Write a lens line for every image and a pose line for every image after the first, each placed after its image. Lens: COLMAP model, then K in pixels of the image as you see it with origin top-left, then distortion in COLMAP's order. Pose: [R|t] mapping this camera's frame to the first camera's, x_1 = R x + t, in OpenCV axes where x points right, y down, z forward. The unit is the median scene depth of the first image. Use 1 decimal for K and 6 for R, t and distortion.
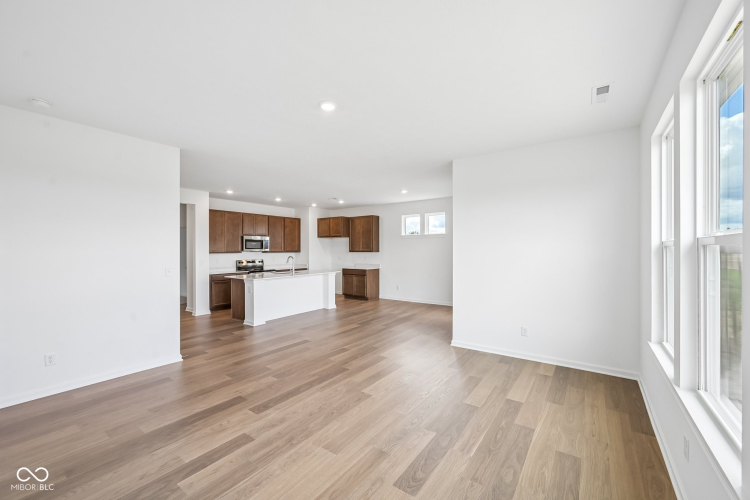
lens RADIAL K [[296.3, 0, 387.7], [0, 296.3, 249.7], [0, 0, 1]] dist [0.001444, 0.000366]
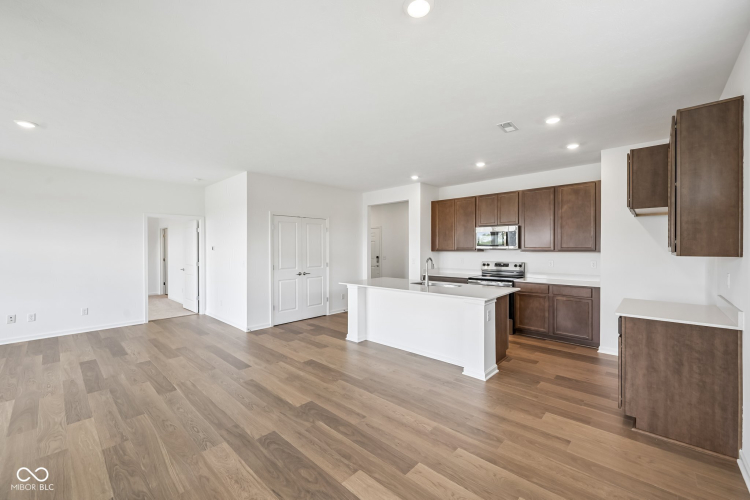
lens RADIAL K [[296.3, 0, 376.9], [0, 296.3, 249.5], [0, 0, 1]] dist [0.001444, 0.000366]
pose [[-0.130835, 0.007719, -0.991374, 0.264802], [0.004808, 0.999963, 0.007151, -0.000307], [0.991393, -0.003831, -0.130867, 0.866033]]
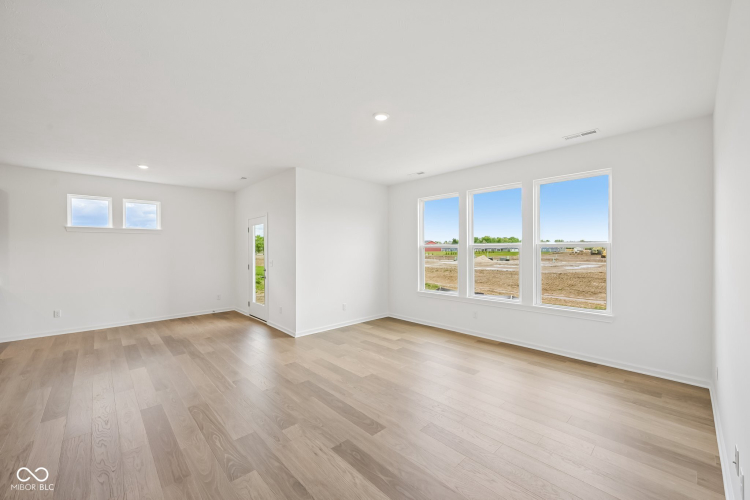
lens RADIAL K [[296.3, 0, 370.9], [0, 296.3, 250.9], [0, 0, 1]] dist [0.001444, 0.000366]
pose [[0.222199, -0.000995, 0.975001, -0.439941], [0.002693, 0.999996, 0.000407, 0.003698], [-0.974998, 0.002535, 0.222200, 0.276656]]
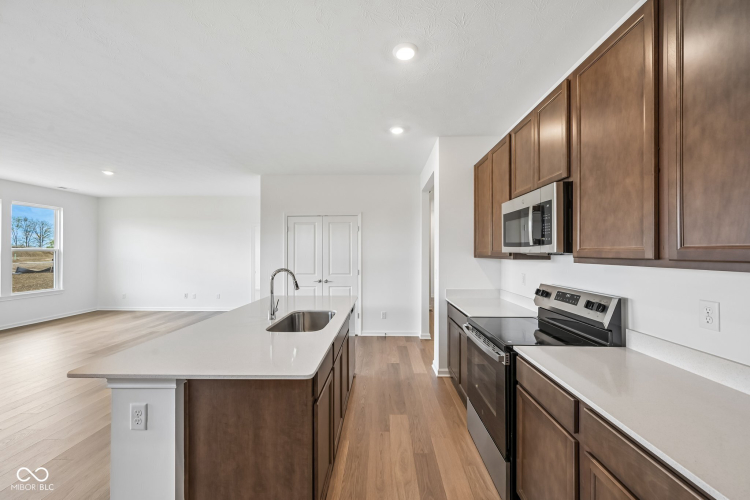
lens RADIAL K [[296.3, 0, 389.1], [0, 296.3, 249.4], [0, 0, 1]] dist [0.001444, 0.000366]
pose [[-0.834522, 0.002018, -0.550970, -0.220955], [0.007923, 0.999934, -0.008337, 0.002327], [0.550917, -0.011323, -0.834483, 1.206369]]
